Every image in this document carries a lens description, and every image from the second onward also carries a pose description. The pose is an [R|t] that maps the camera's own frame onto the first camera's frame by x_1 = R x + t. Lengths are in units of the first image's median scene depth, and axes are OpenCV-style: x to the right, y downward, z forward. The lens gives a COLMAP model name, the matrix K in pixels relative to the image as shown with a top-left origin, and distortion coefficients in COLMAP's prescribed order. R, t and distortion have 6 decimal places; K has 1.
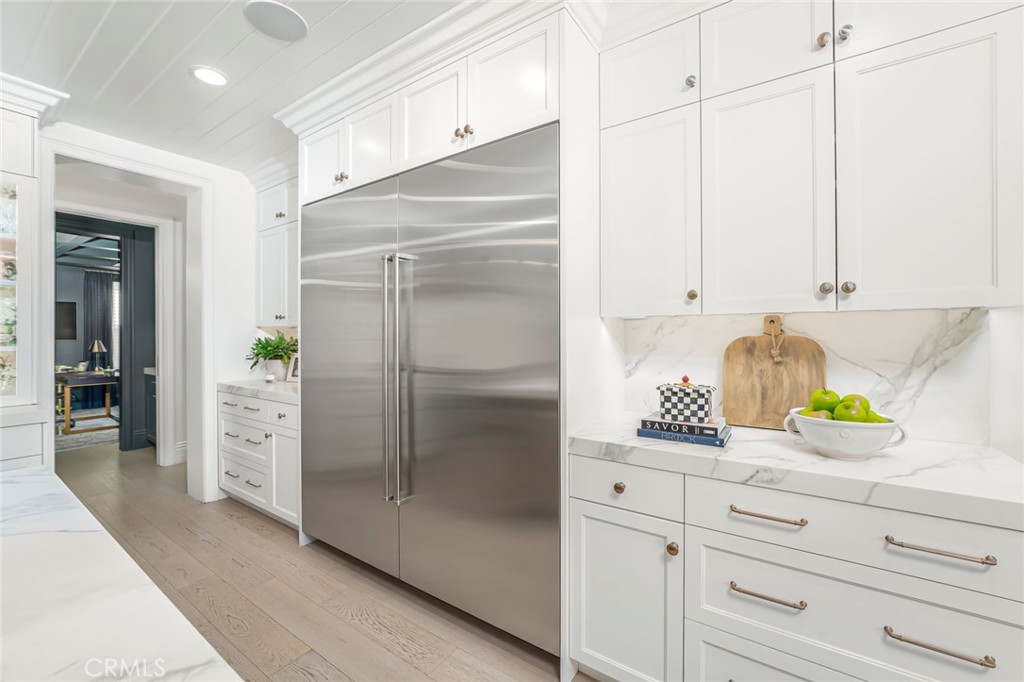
lens RADIAL K [[419.3, 0, 522.3], [0, 419.3, 333.4], [0, 0, 1]] dist [-0.019865, 0.002559]
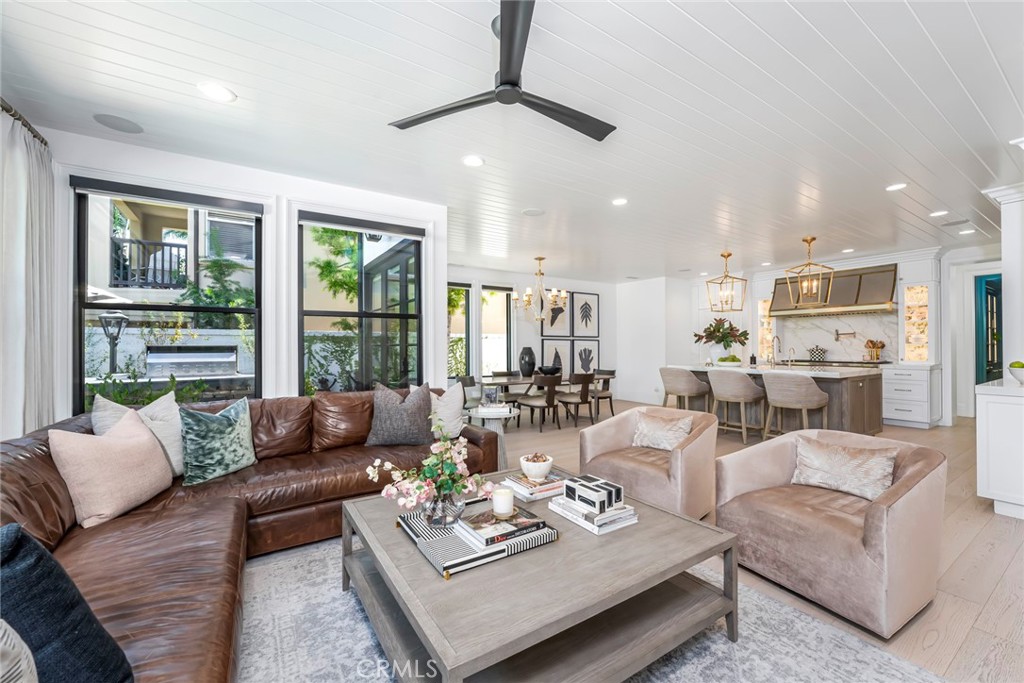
lens RADIAL K [[419.3, 0, 509.3], [0, 419.3, 341.0], [0, 0, 1]] dist [-0.019865, 0.002559]
pose [[-0.390921, -0.006288, -0.920403, 1.998494], [0.008544, 0.999909, -0.010460, 0.017084], [0.920385, -0.011953, -0.390831, -0.430000]]
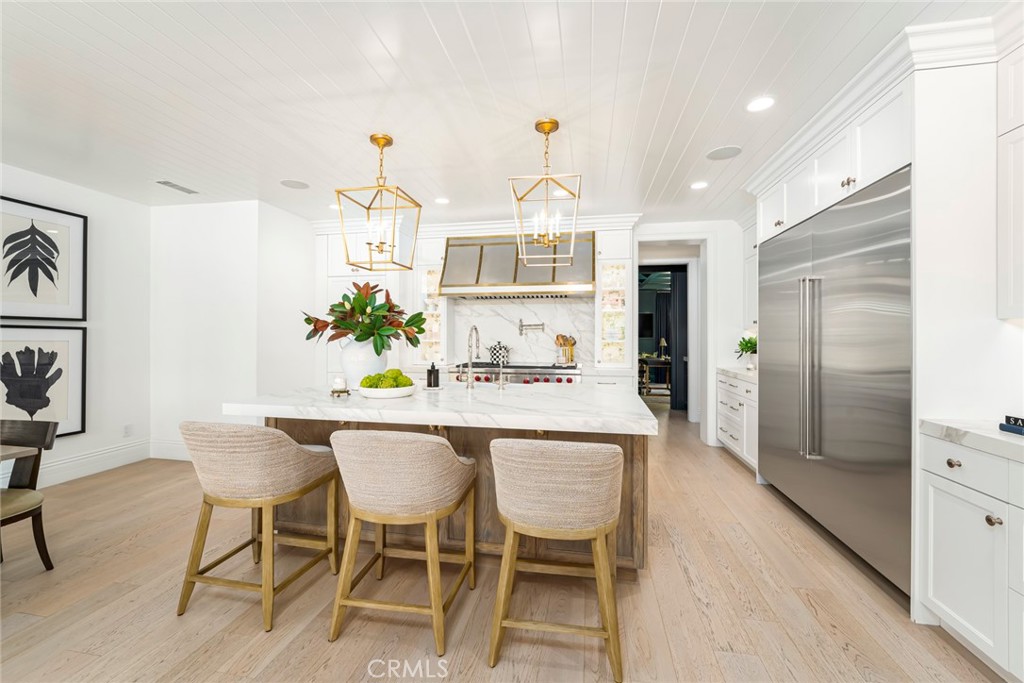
lens RADIAL K [[419.3, 0, 509.7], [0, 419.3, 335.0], [0, 0, 1]] dist [-0.019865, 0.002559]
pose [[0.395770, 0.004114, -0.918340, 0.425671], [-0.000792, 0.999991, 0.004138, -0.002360], [0.918349, -0.000911, 0.395770, -0.334556]]
